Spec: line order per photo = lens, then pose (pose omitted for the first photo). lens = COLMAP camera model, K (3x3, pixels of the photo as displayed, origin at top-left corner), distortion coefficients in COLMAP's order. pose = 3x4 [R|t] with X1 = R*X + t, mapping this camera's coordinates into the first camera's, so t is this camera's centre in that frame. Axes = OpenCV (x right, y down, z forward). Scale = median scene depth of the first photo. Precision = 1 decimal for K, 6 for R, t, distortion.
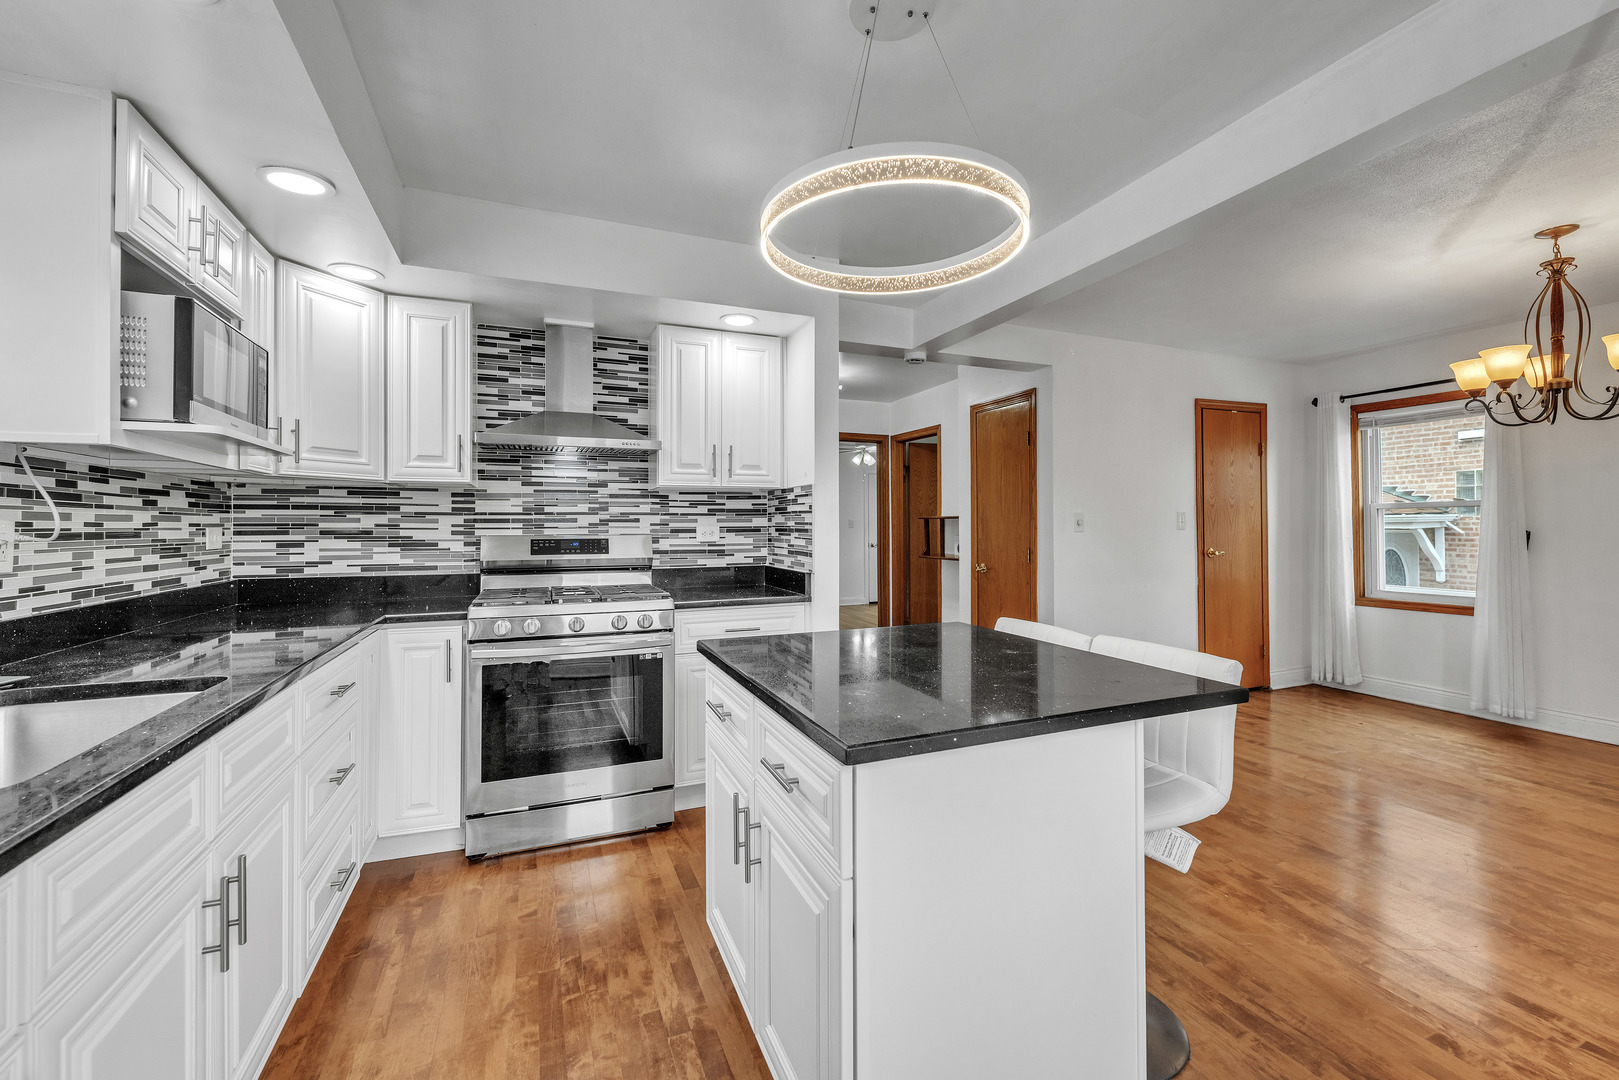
lens RADIAL K [[655.9, 0, 799.4], [0, 655.9, 520.4], [0, 0, 1]] dist [-0.000298, -0.000195]
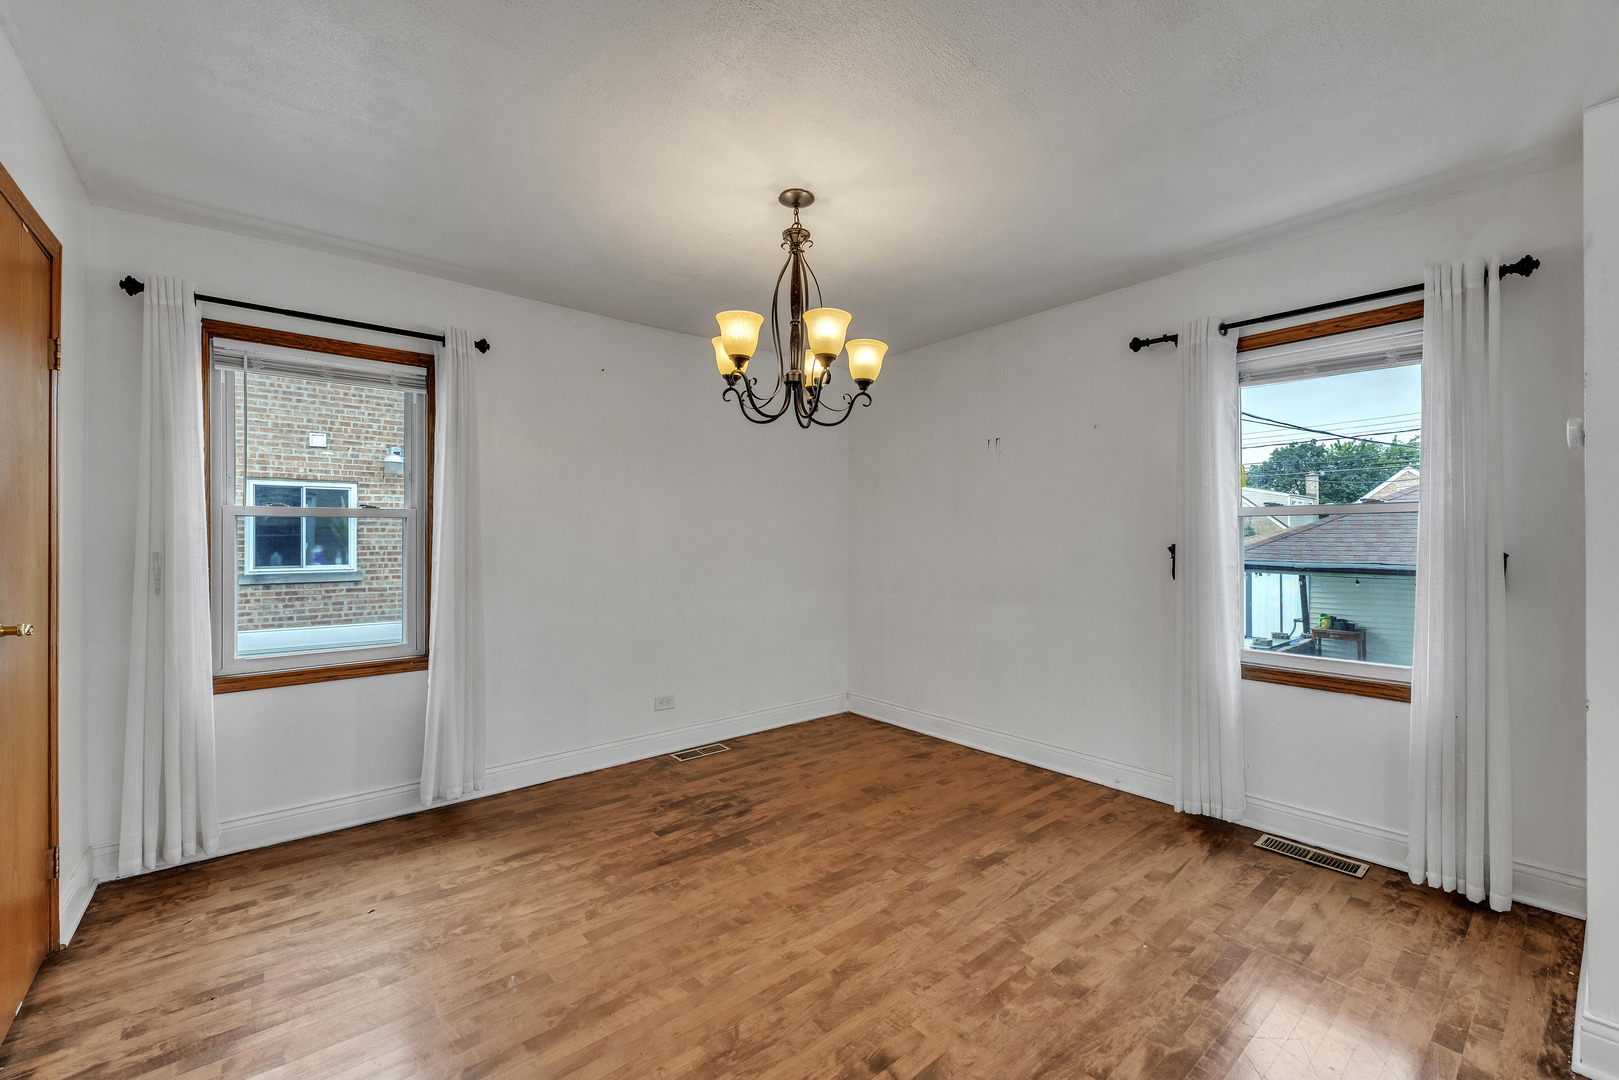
lens RADIAL K [[653.9, 0, 809.9], [0, 653.9, 536.3], [0, 0, 1]] dist [0.000874, -0.005010]
pose [[-0.304687, 0.006318, 0.952432, 0.258459], [-0.002895, 0.999967, -0.007560, 0.003888], [-0.952448, -0.005061, -0.304659, 0.921357]]
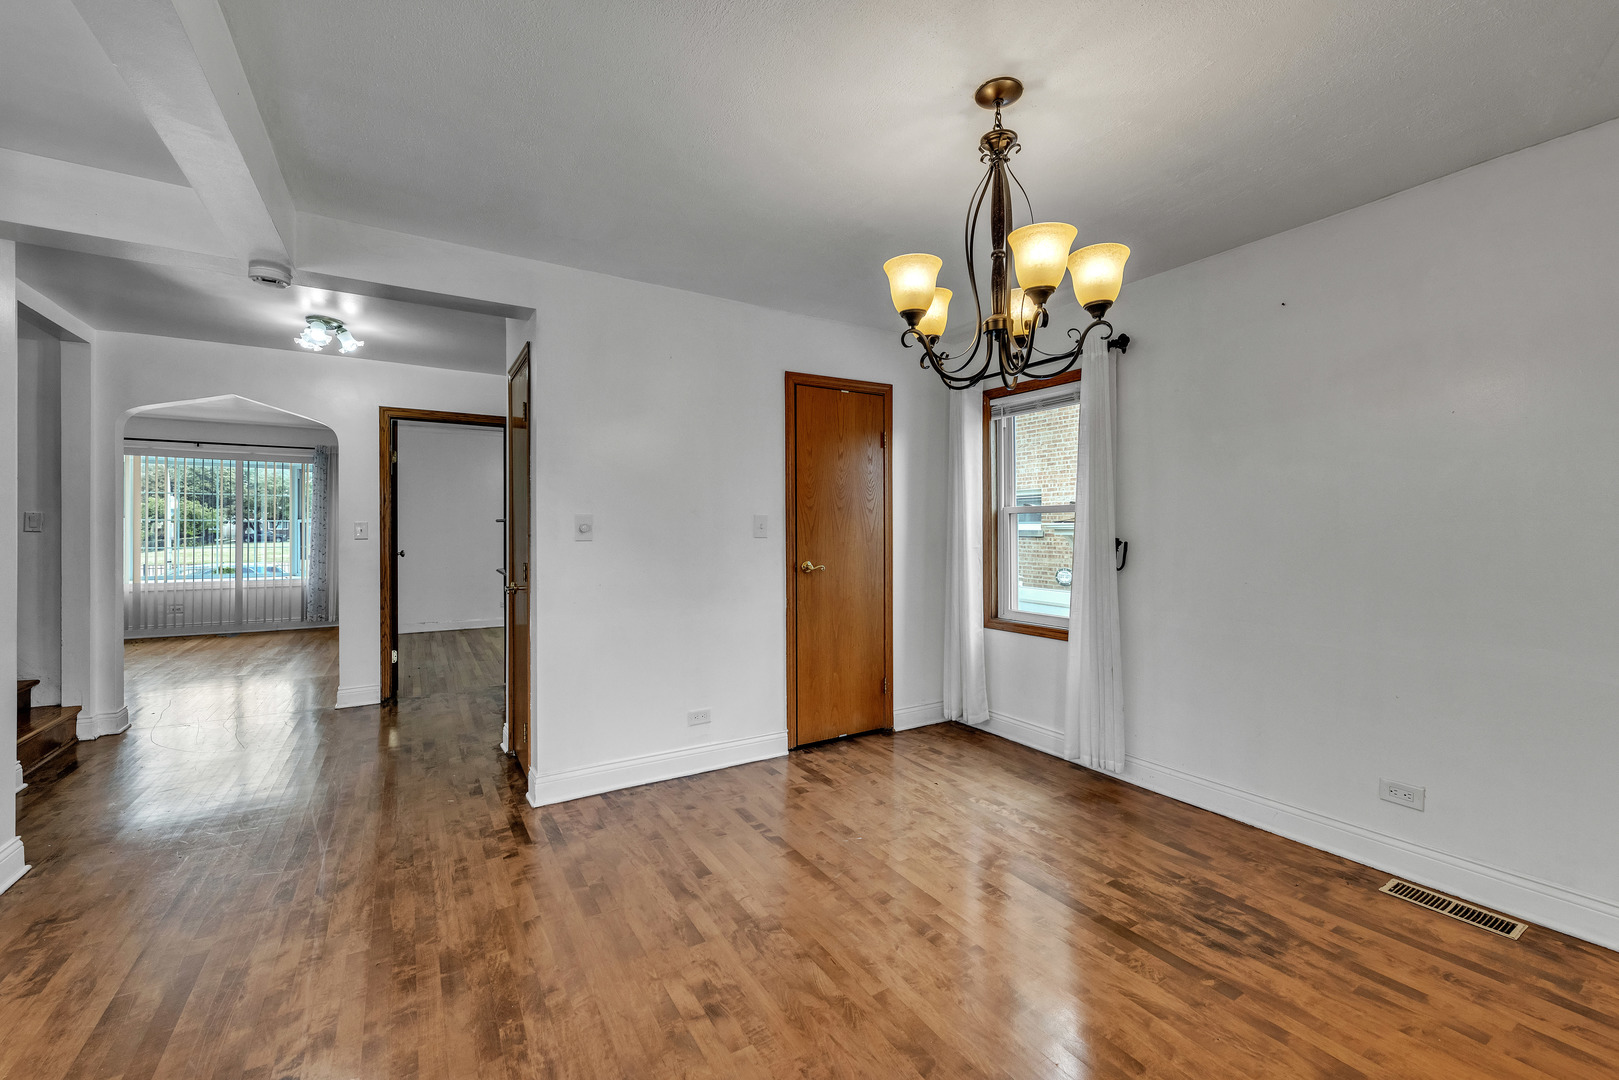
lens RADIAL K [[653.9, 0, 809.9], [0, 653.9, 536.3], [0, 0, 1]] dist [0.000874, -0.005010]
pose [[0.986142, 0.002173, 0.165891, 0.643768], [-0.005044, 0.999845, 0.016891, -0.002041], [-0.165829, -0.017494, 0.985999, 0.279739]]
